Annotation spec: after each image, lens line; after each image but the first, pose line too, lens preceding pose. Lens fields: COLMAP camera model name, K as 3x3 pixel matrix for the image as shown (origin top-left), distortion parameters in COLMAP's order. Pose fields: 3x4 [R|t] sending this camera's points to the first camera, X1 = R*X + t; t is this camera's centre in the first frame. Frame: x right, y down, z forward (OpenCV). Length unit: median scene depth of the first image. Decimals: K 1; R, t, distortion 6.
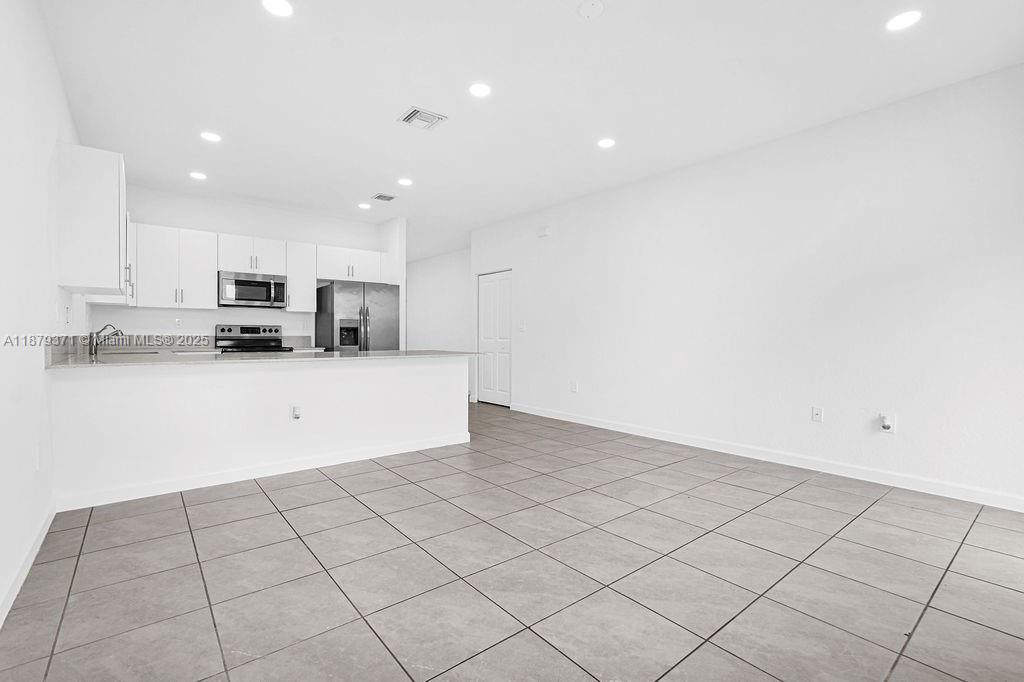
lens RADIAL K [[461.8, 0, 512.9], [0, 461.8, 340.5], [0, 0, 1]] dist [-0.014645, 0.006583]
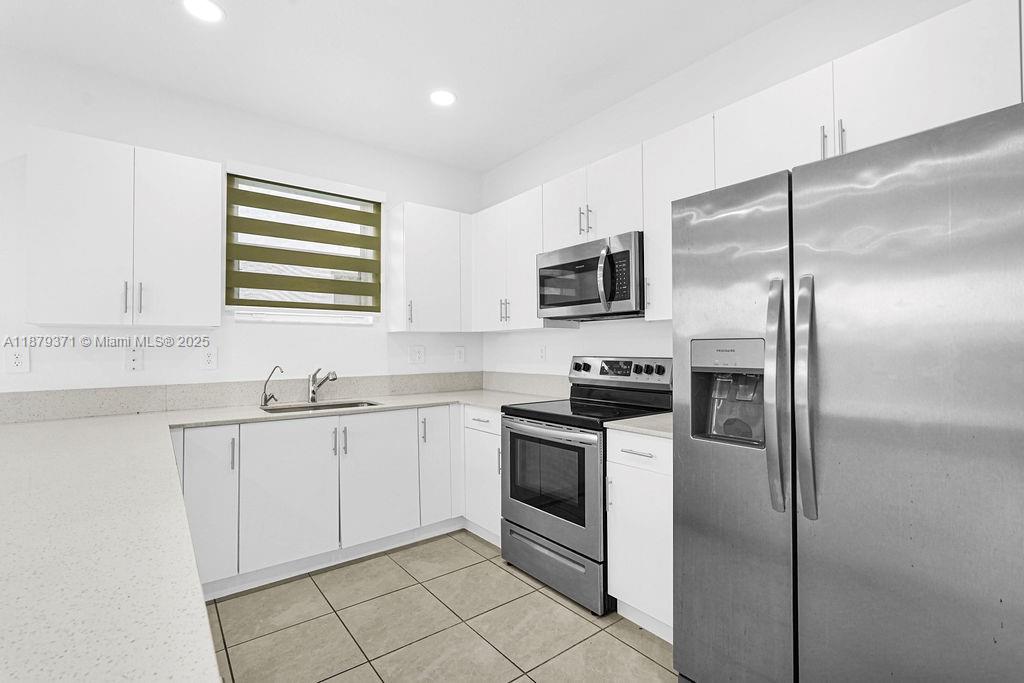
lens RADIAL K [[461.8, 0, 511.7], [0, 461.8, 341.4], [0, 0, 1]] dist [-0.014645, 0.006583]
pose [[-0.021945, -0.020885, -0.999541, -0.105462], [-0.000920, 0.999782, -0.020870, -0.039570], [0.999759, 0.000461, -0.021960, 0.919899]]
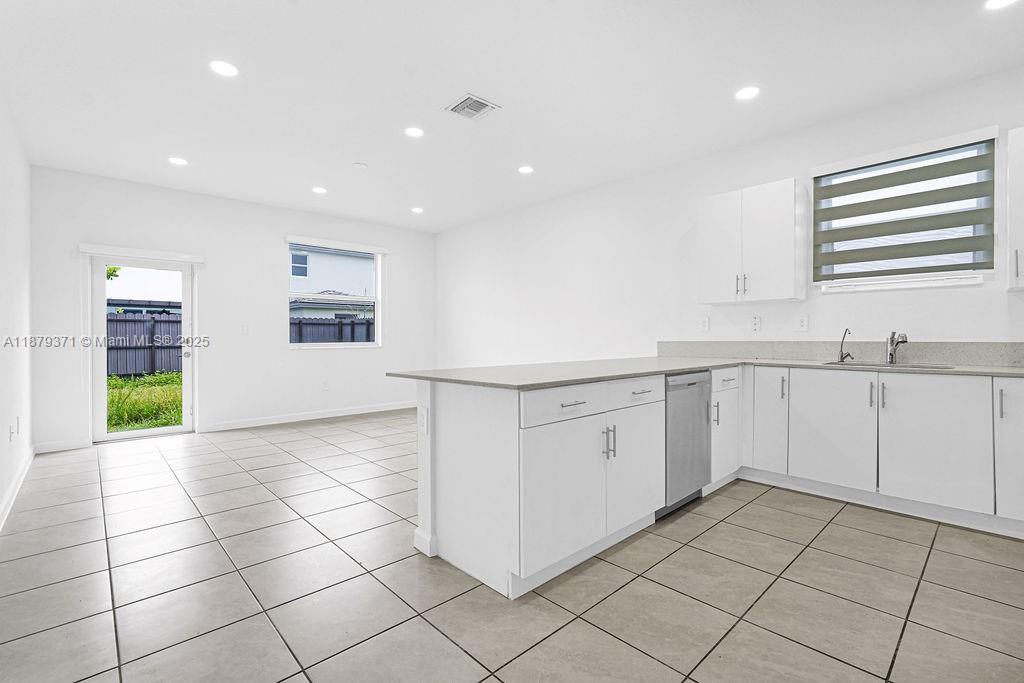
lens RADIAL K [[461.8, 0, 513.8], [0, 461.8, 341.4], [0, 0, 1]] dist [-0.014645, 0.006583]
pose [[-0.997260, -0.000628, -0.073978, -0.129886], [-0.002027, 0.999820, 0.018838, -0.017341], [0.073953, 0.018936, -0.997082, 1.199340]]
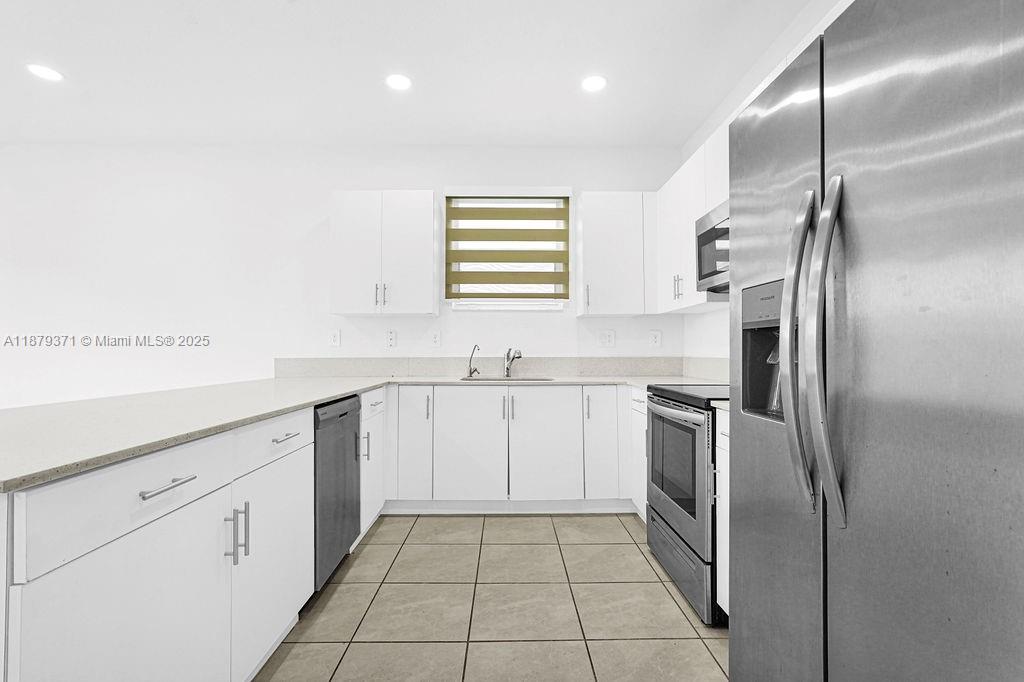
lens RADIAL K [[461.8, 0, 512.7], [0, 461.8, 342.5], [0, 0, 1]] dist [-0.014645, 0.006583]
pose [[-0.618664, -0.018380, -0.785440, -0.142628], [-0.007714, 0.999820, -0.017321, -0.016764], [0.785618, -0.004657, -0.618695, 1.070713]]
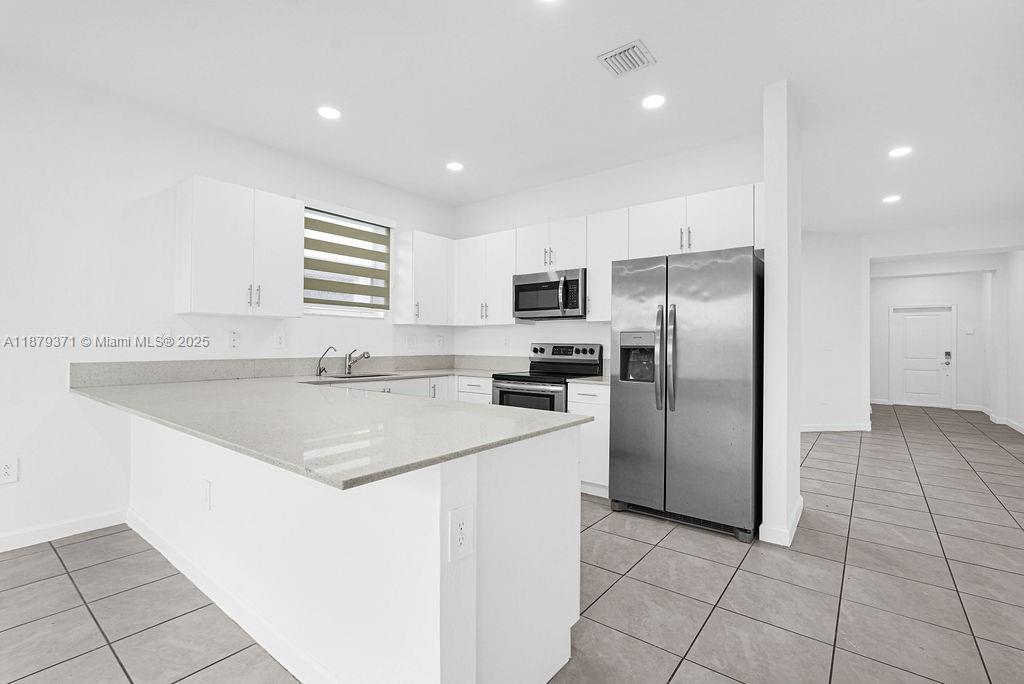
lens RADIAL K [[461.8, 0, 512.5], [0, 461.8, 340.8], [0, 0, 1]] dist [-0.014645, 0.006583]
pose [[0.221108, -0.011741, -0.975179, 0.128347], [-0.013925, 0.999788, -0.015194, -0.025639], [0.975150, 0.016939, 0.220897, 0.772265]]
